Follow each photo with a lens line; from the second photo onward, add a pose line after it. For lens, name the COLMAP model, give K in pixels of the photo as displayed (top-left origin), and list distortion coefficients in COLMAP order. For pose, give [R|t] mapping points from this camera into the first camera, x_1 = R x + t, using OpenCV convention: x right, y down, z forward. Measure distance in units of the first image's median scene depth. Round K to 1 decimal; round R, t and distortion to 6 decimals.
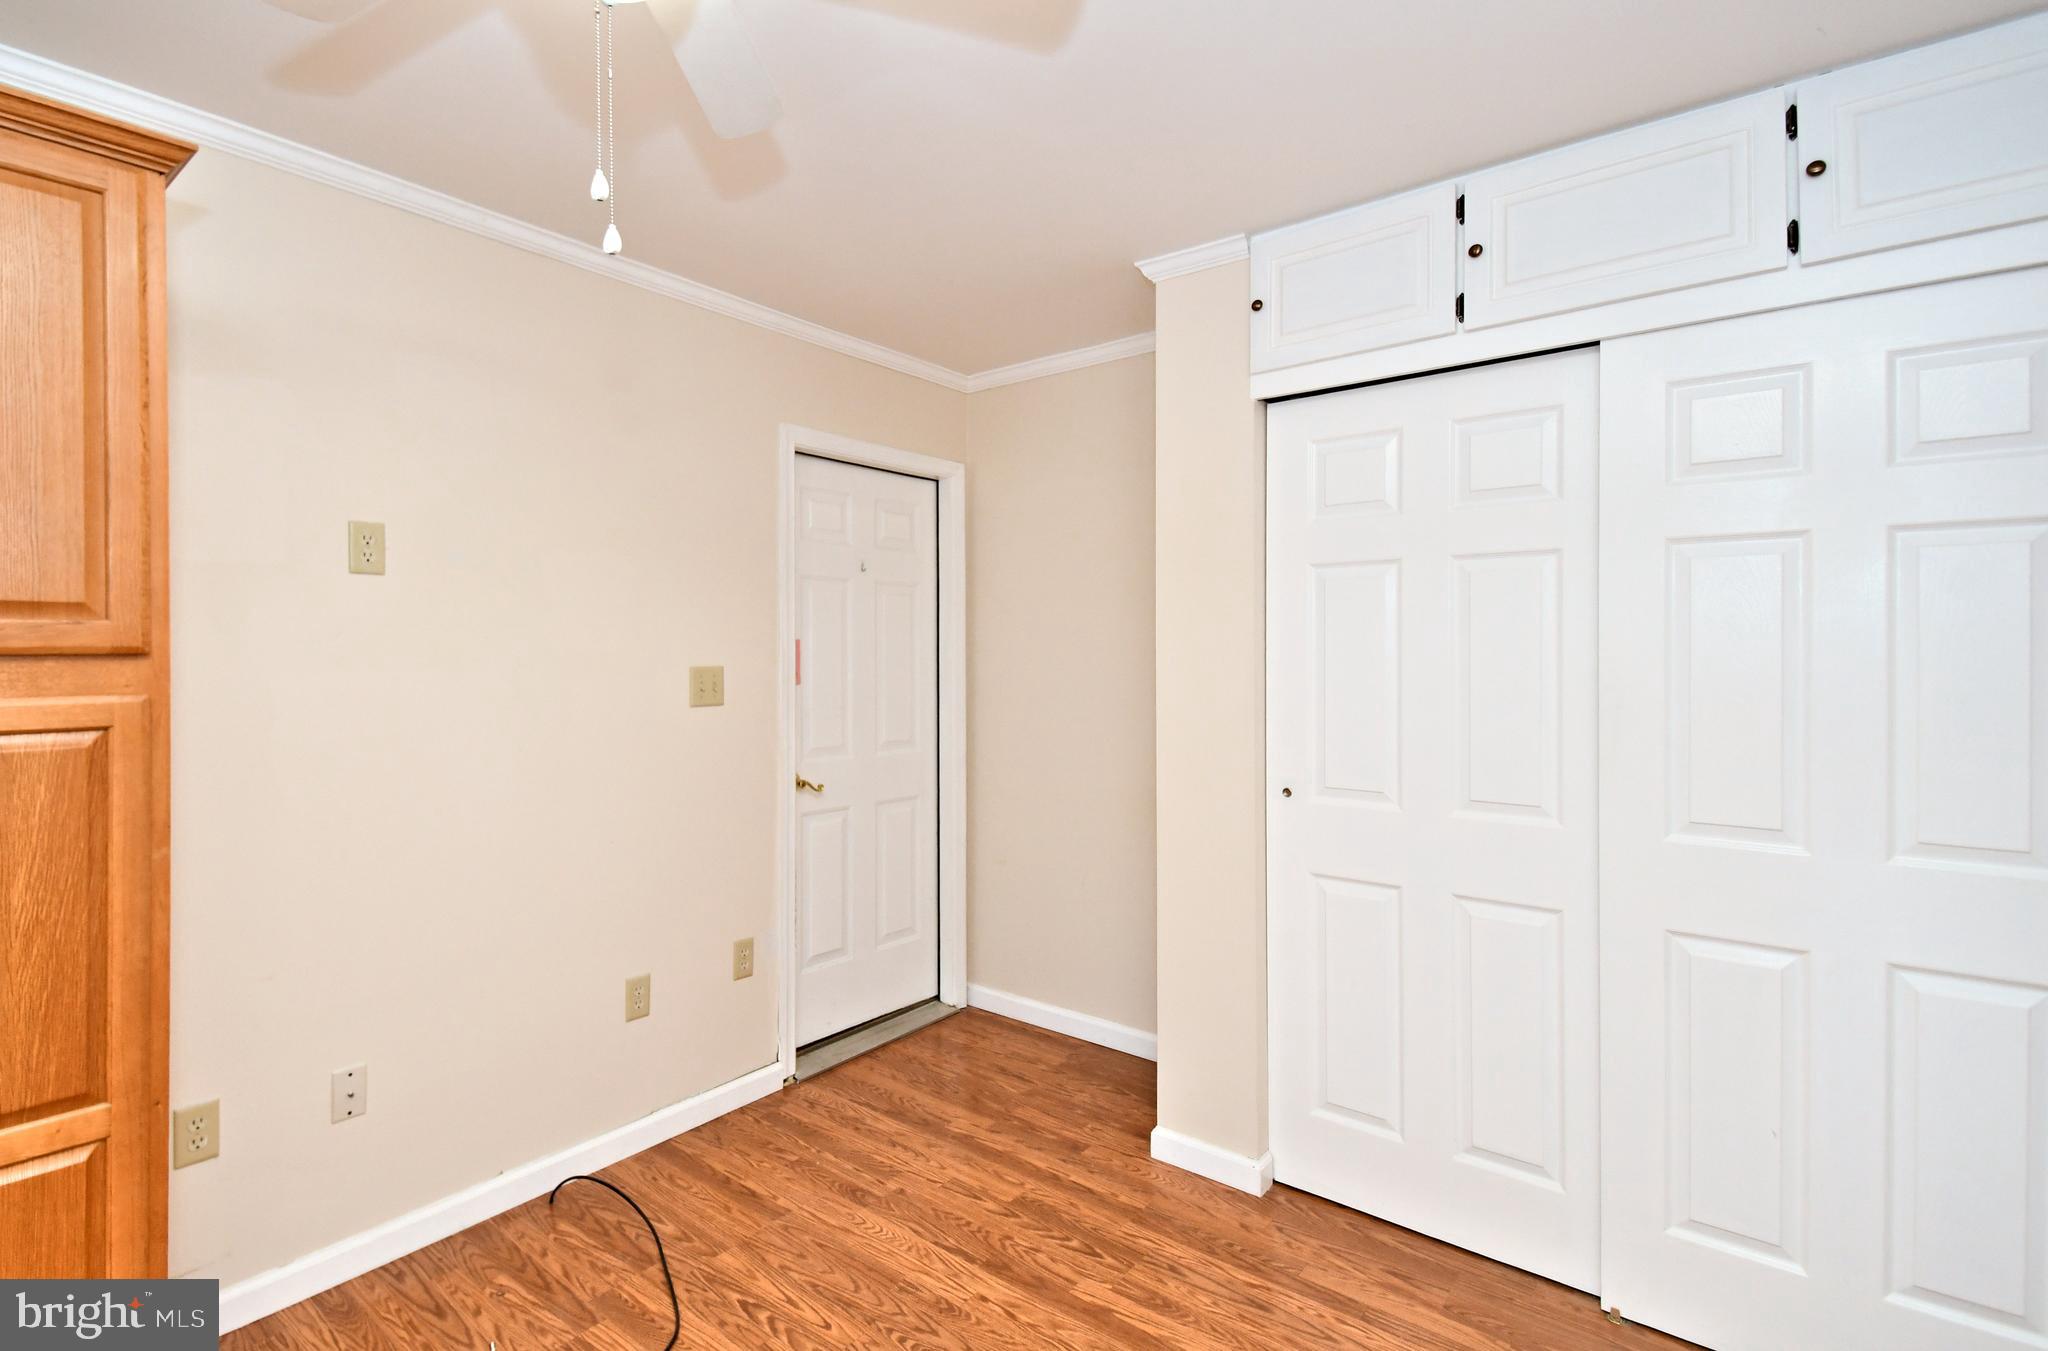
lens RADIAL K [[962.9, 0, 964.1], [0, 962.9, 645.8], [0, 0, 1]] dist [0.001197, -0.000929]
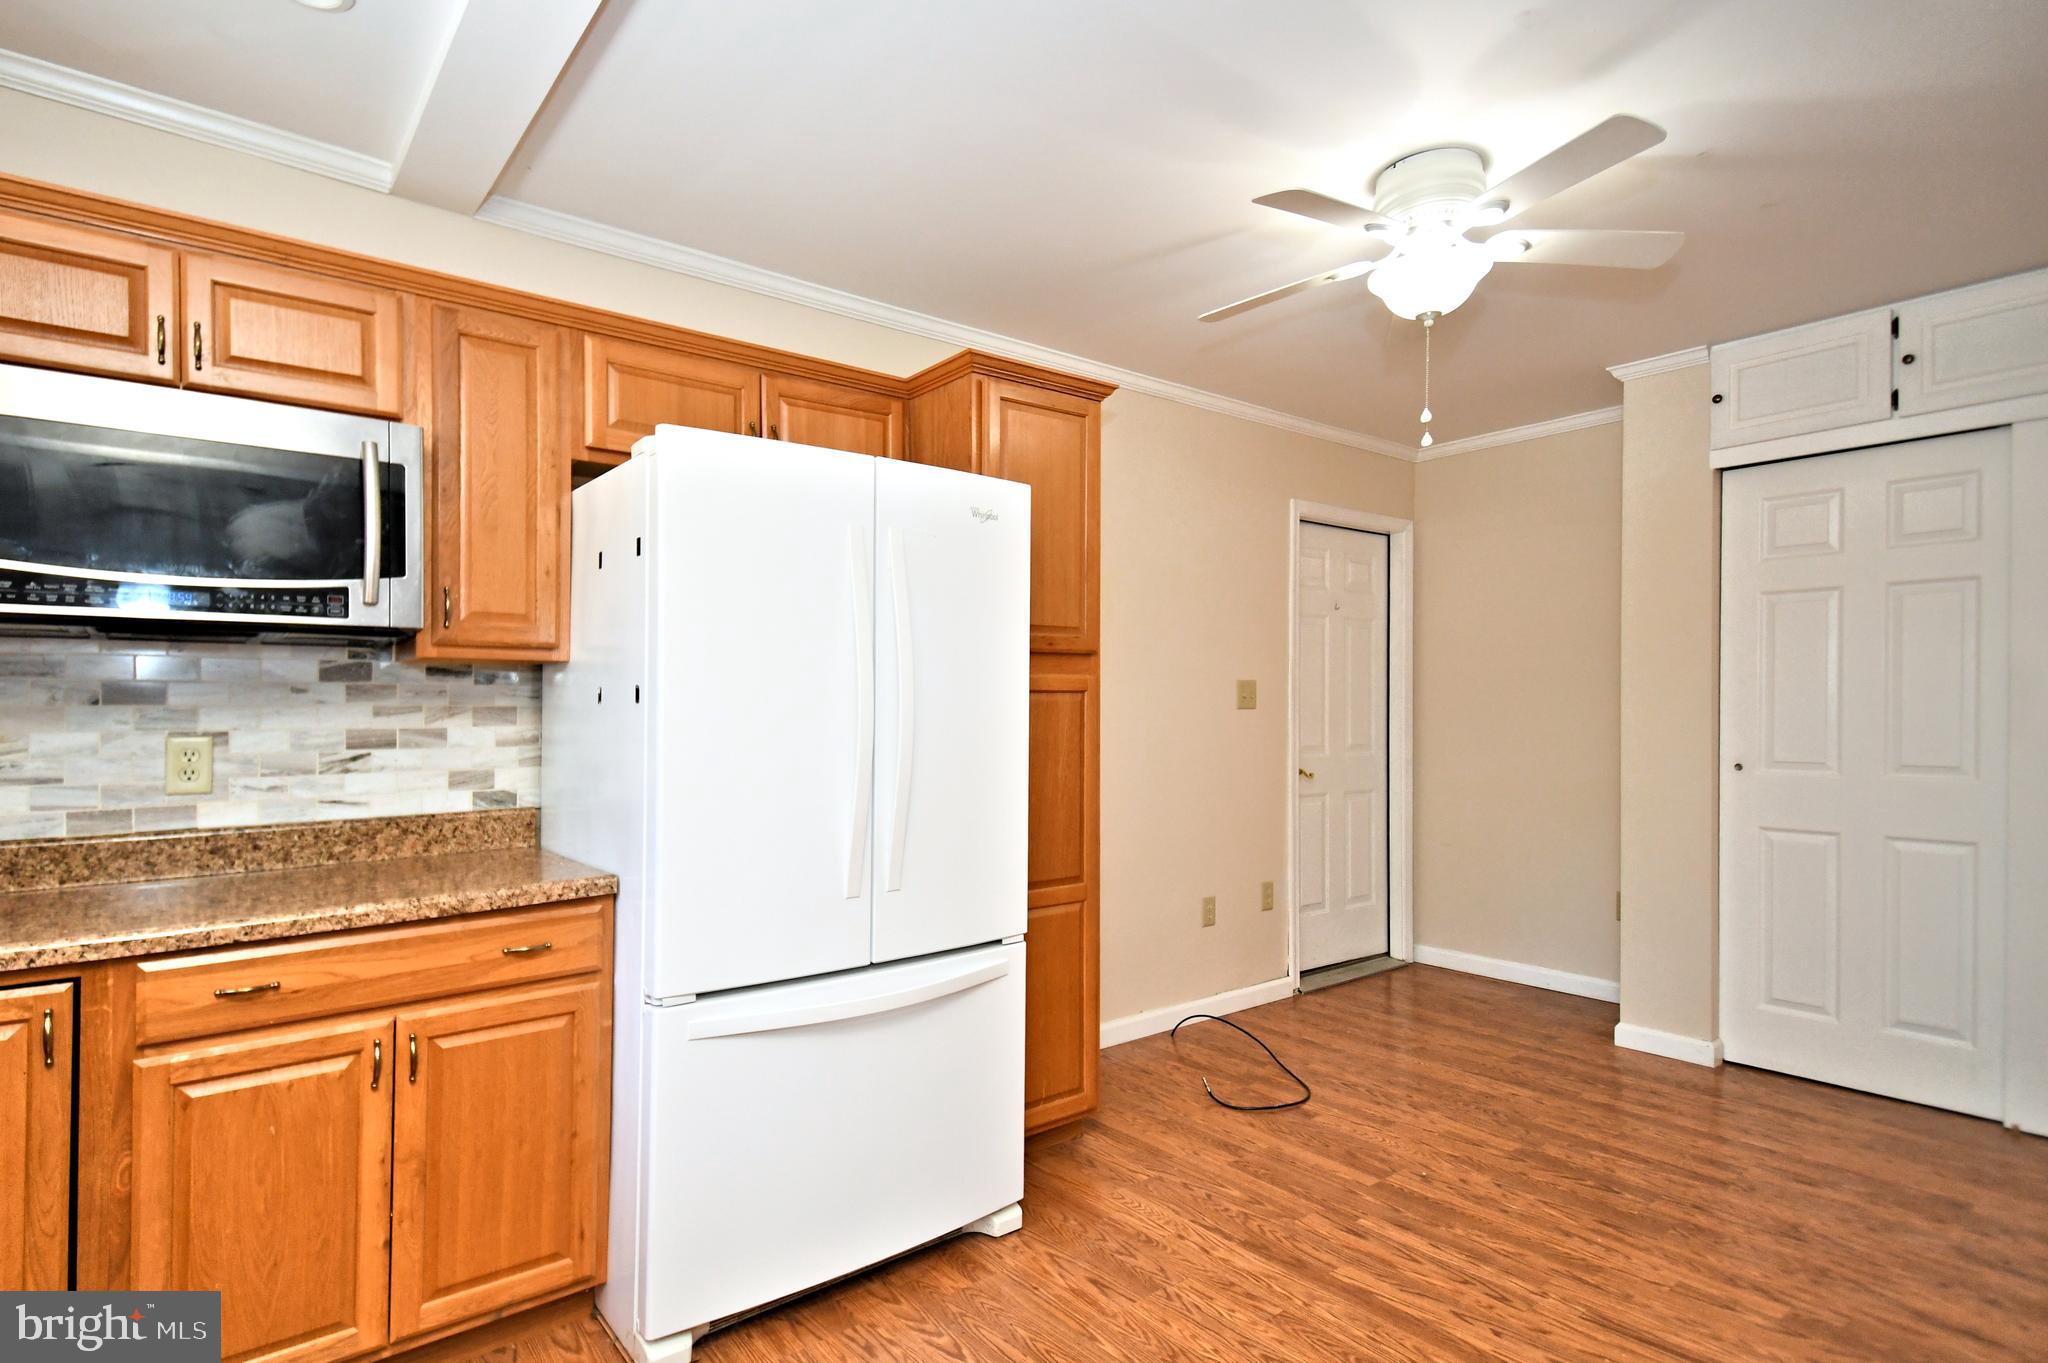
lens RADIAL K [[991.6, 0, 1028.4], [0, 991.6, 698.7], [0, 0, 1]] dist [0.012393, 0.000848]
pose [[0.974642, -0.003687, -0.223739, -0.288388], [0.004662, 0.999982, 0.003831, 0.047224], [0.223720, -0.004777, 0.974642, -0.522191]]
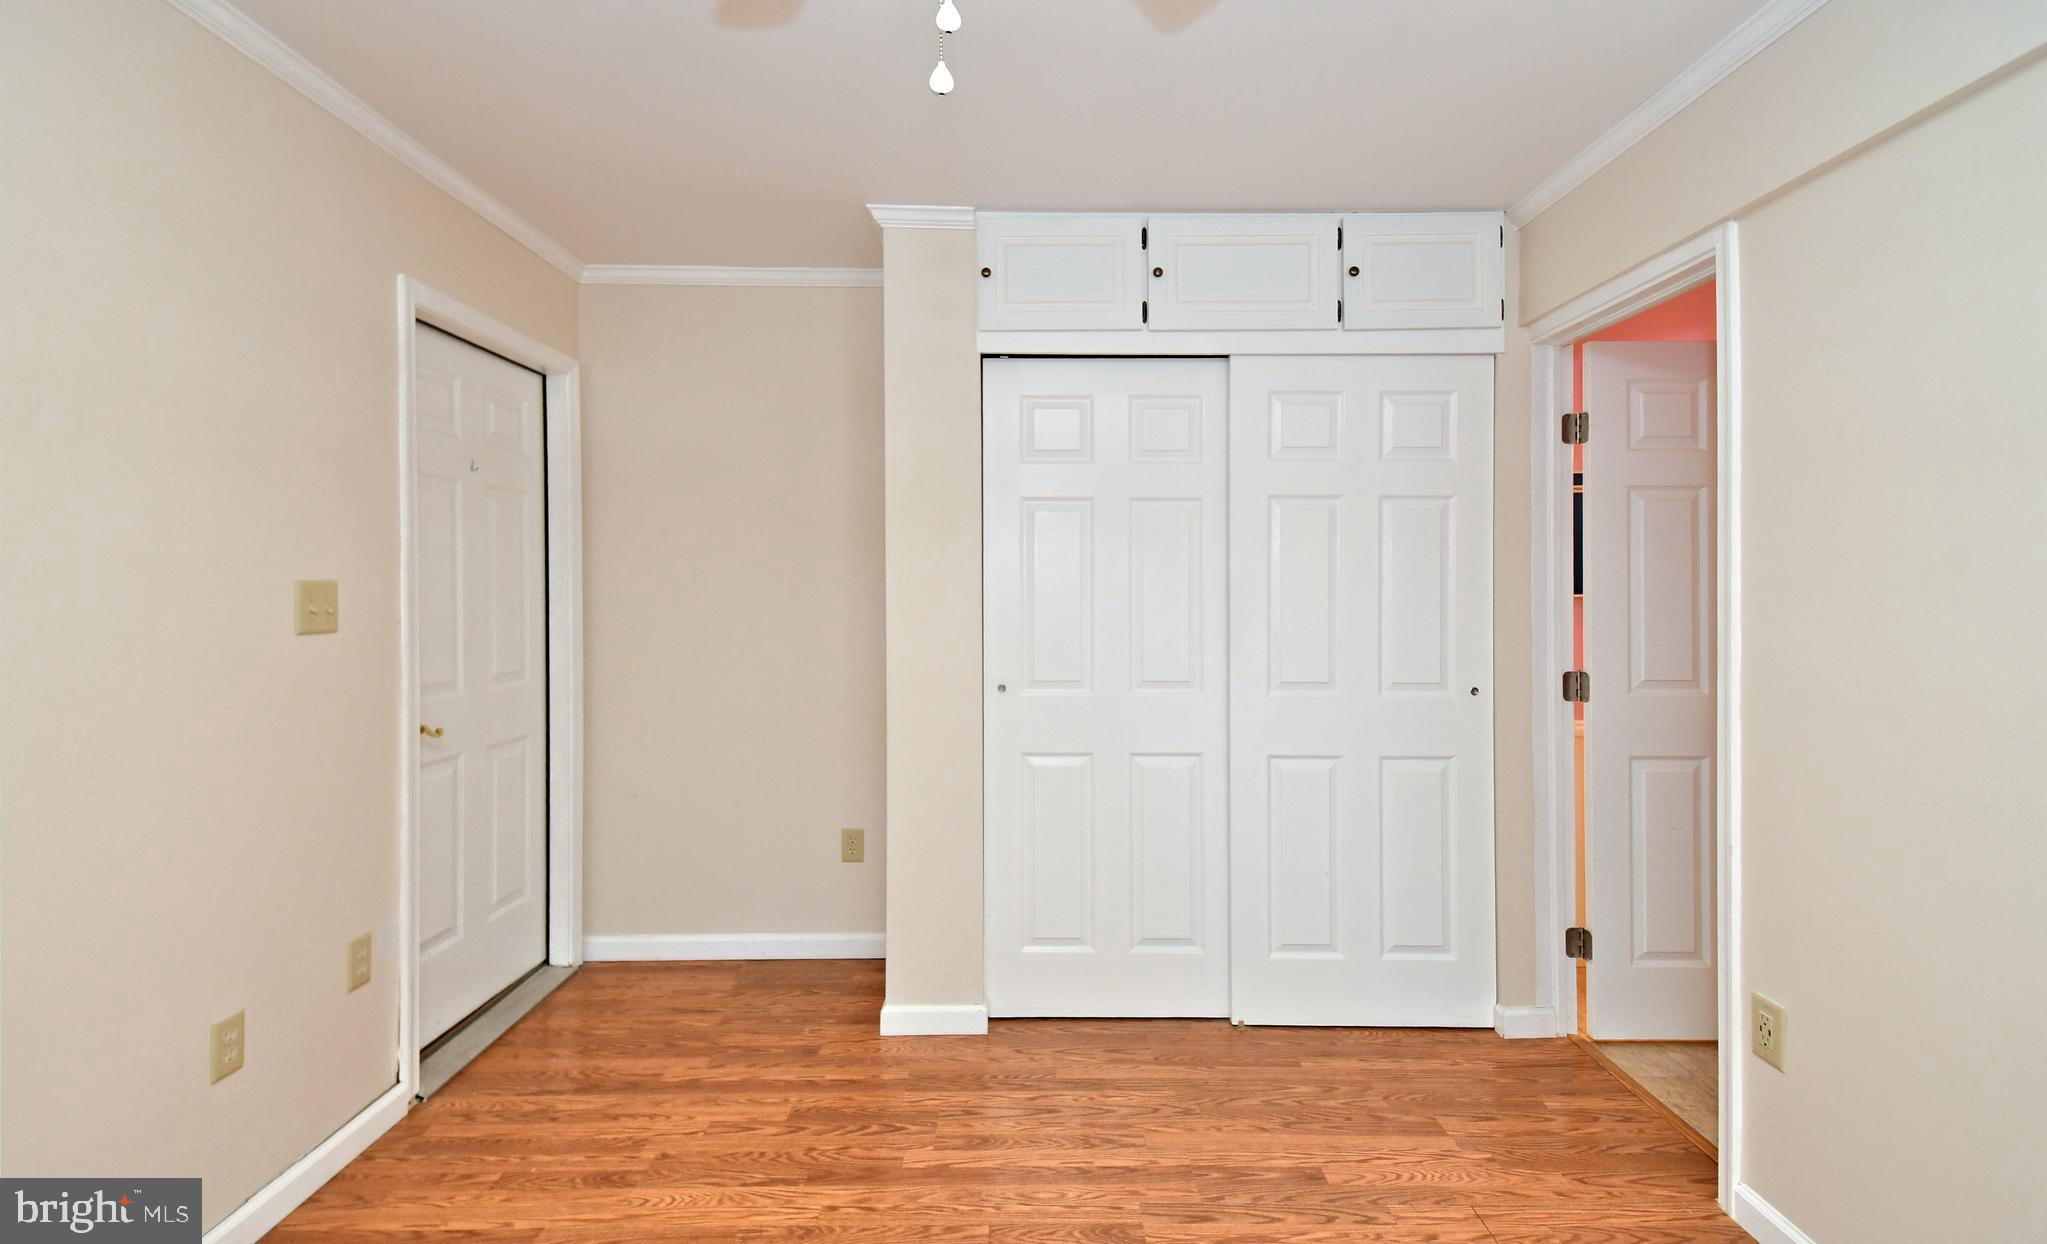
lens RADIAL K [[903.1, 0, 1030.6], [0, 903.1, 587.9], [0, 0, 1]] dist [0.029472, -0.017712]
pose [[0.765416, 0.003060, 0.643529, -0.343577], [-0.008939, 0.999943, 0.005876, 0.020185], [-0.643474, -0.010250, 0.765399, 0.116927]]
